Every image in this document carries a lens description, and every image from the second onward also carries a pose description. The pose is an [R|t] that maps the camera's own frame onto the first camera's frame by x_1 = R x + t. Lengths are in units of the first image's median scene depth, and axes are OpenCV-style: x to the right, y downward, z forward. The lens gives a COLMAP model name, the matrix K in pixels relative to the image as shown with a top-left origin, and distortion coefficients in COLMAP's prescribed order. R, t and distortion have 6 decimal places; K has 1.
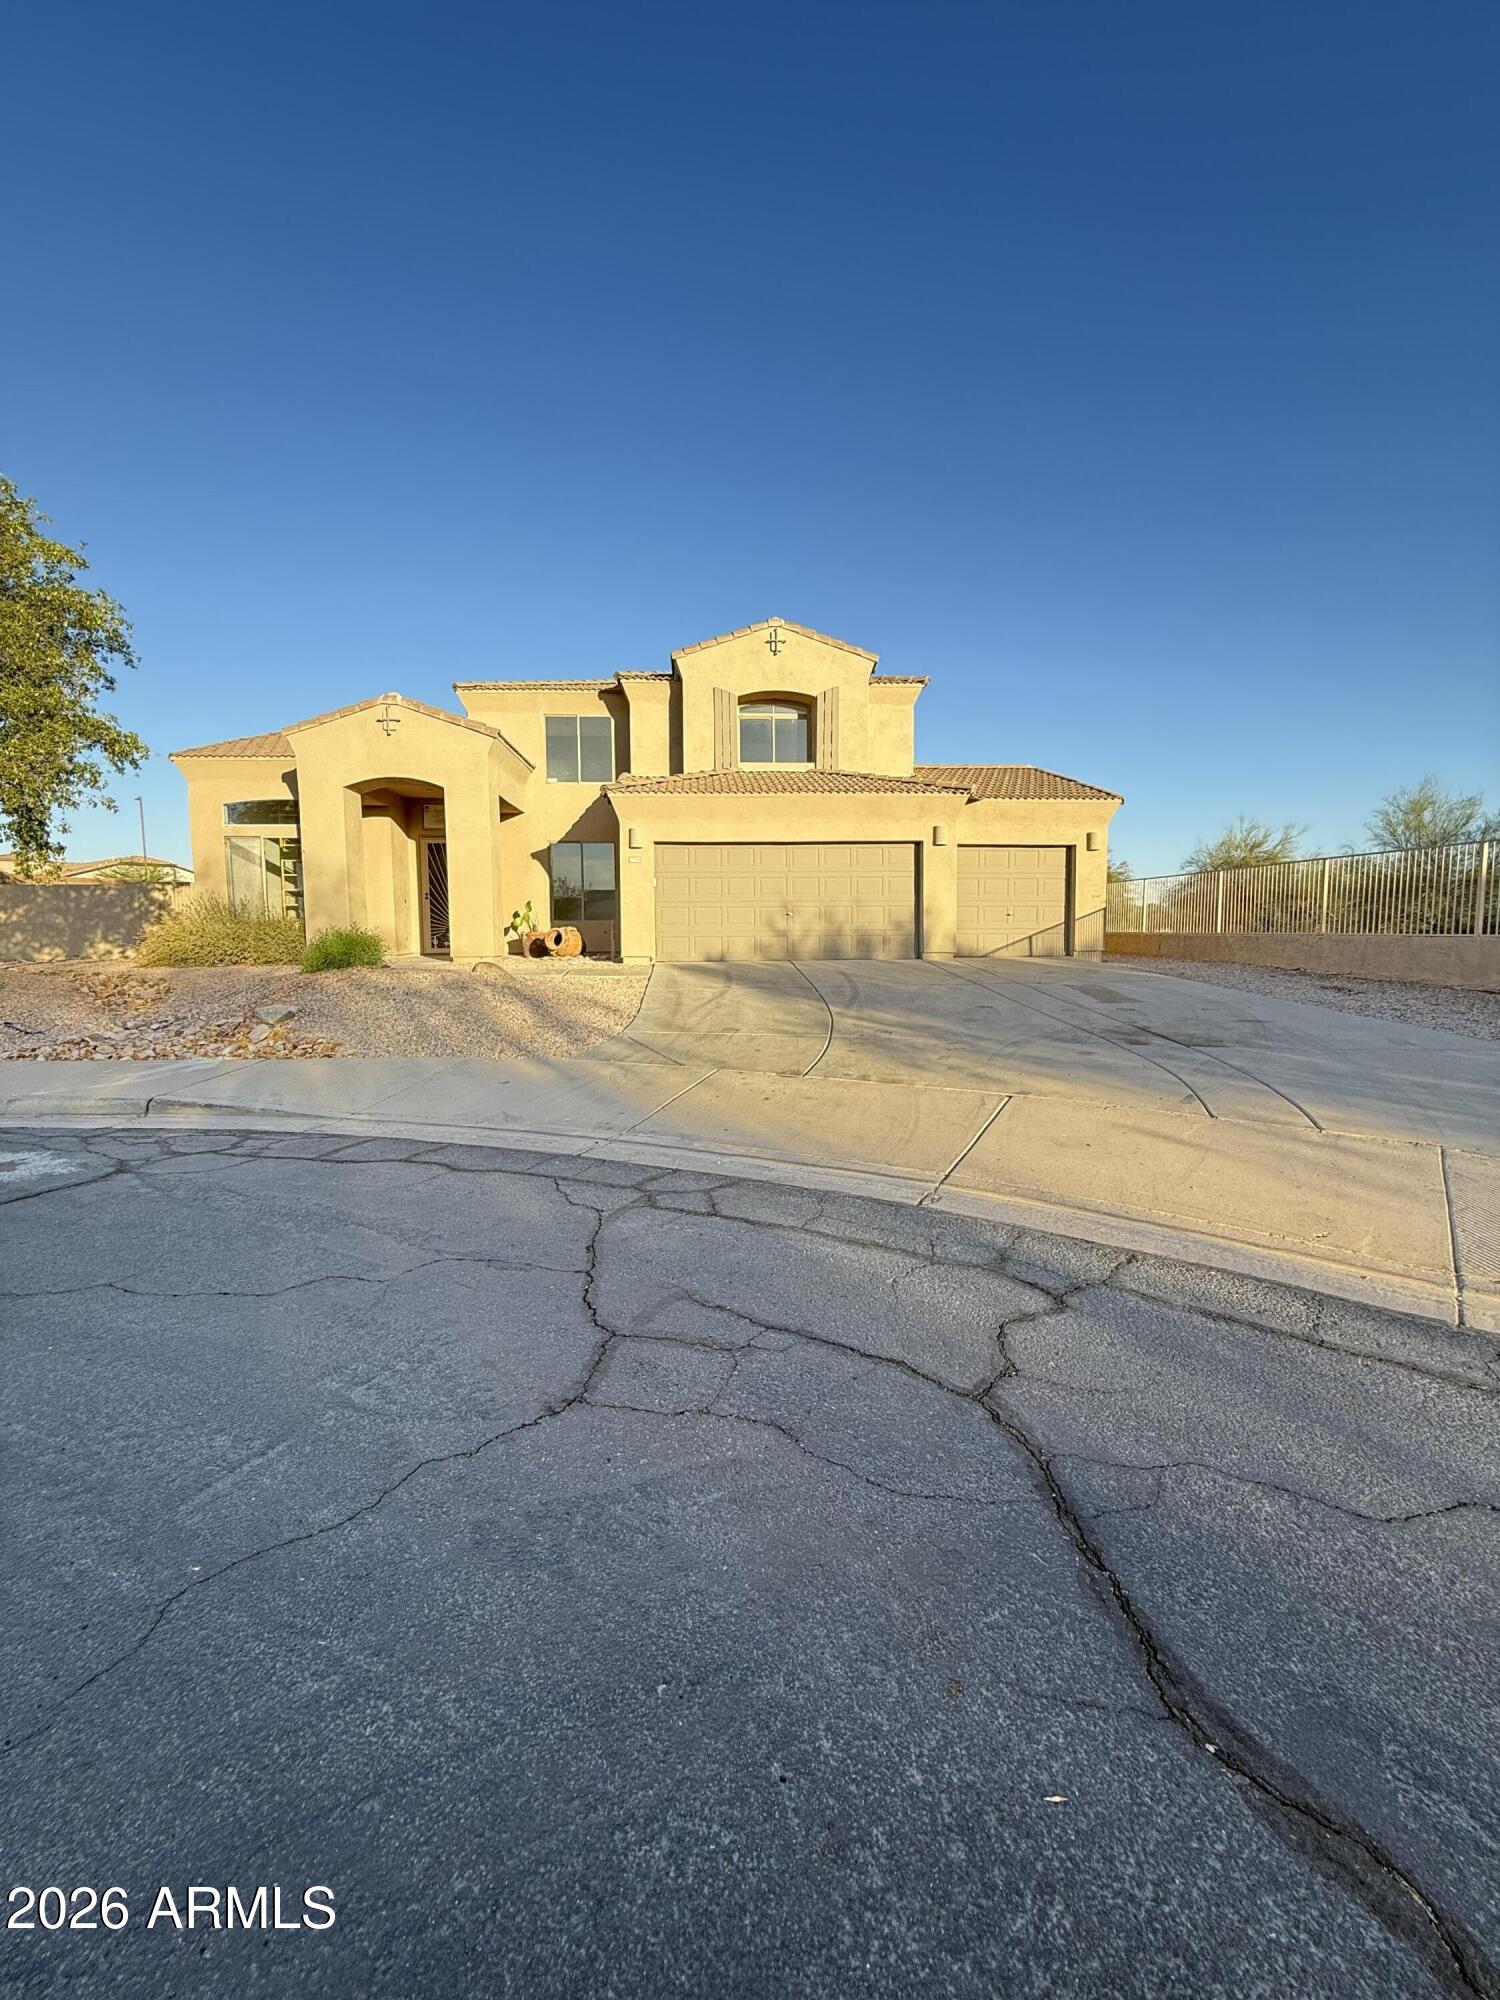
lens RADIAL K [[799.3, 0, 748.1], [0, 799.3, 993.2], [0, 0, 1]] dist [0.001408, -0.000304]
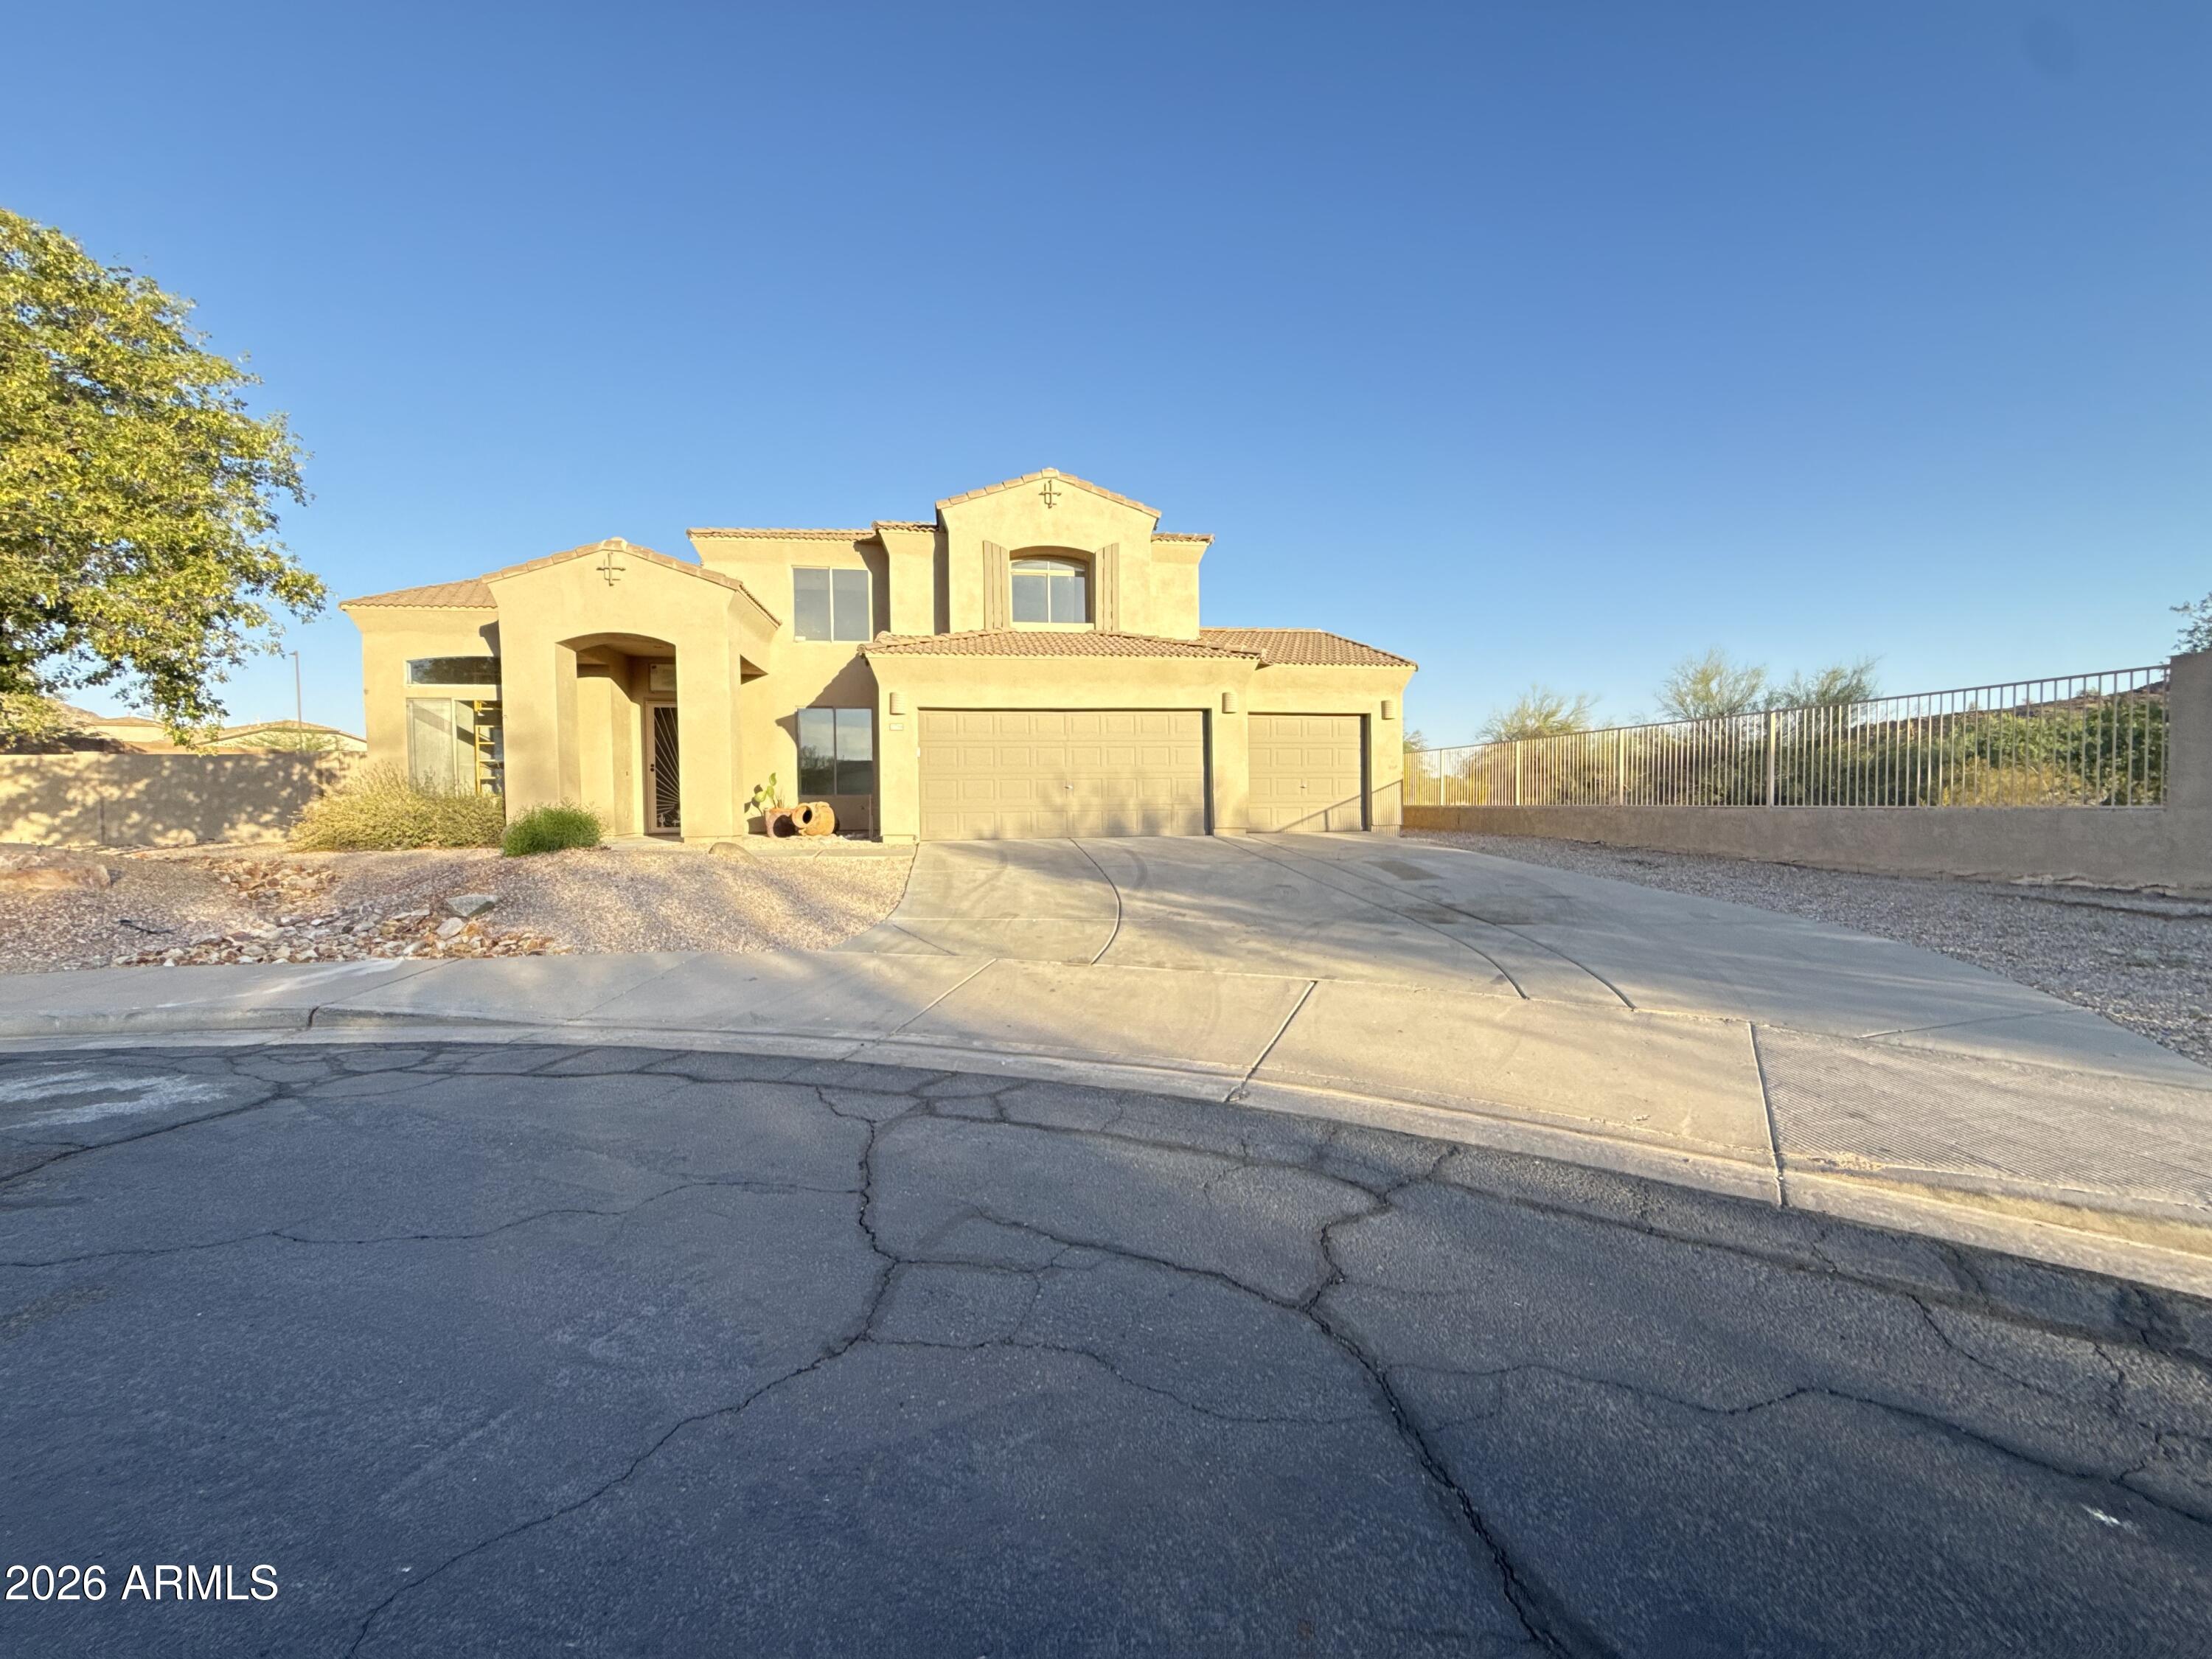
lens RADIAL K [[884.1, 0, 1102.0], [0, 884.1, 829.1], [0, 0, 1]] dist [0.001408, -0.000304]
pose [[0.995505, -0.007247, 0.094436, -0.008039], [0.012113, 0.998623, -0.051047, 0.001163], [-0.093936, 0.051961, 0.994221, -0.003429]]
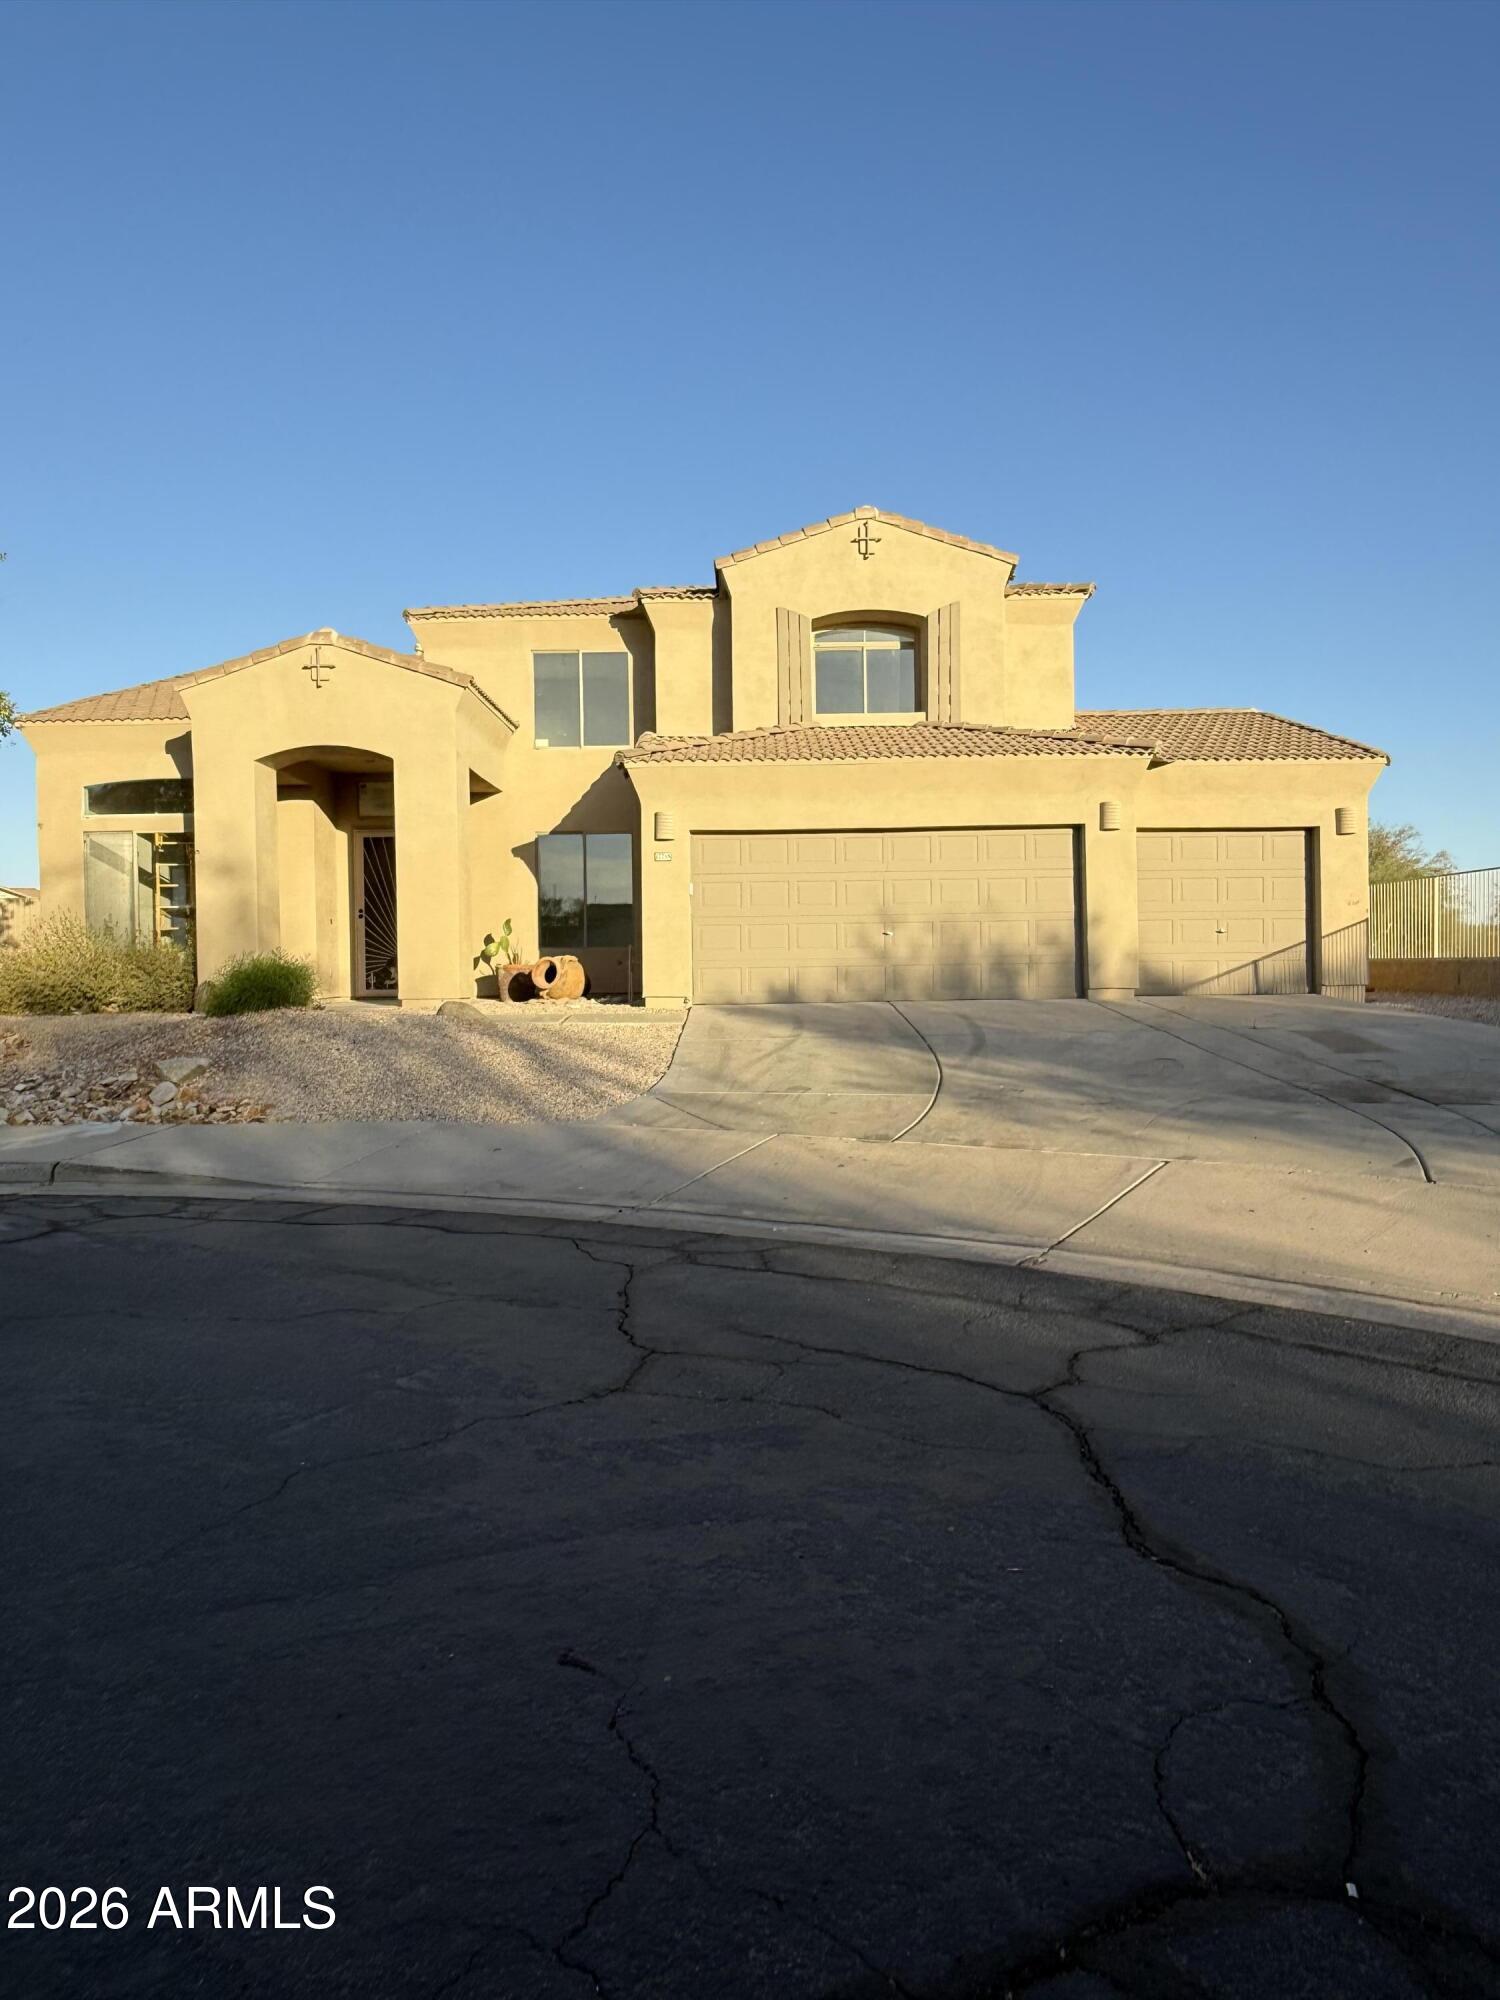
lens RADIAL K [[1295.3, 0, 759.4], [0, 1295.3, 991.0], [0, 0, 1]] dist [-0.000556, 0.001563]
pose [[0.998064, -0.006336, -0.061869, 0.013045], [0.002442, 0.998023, -0.062805, 0.025138], [0.062145, 0.062532, 0.996106, -0.132438]]
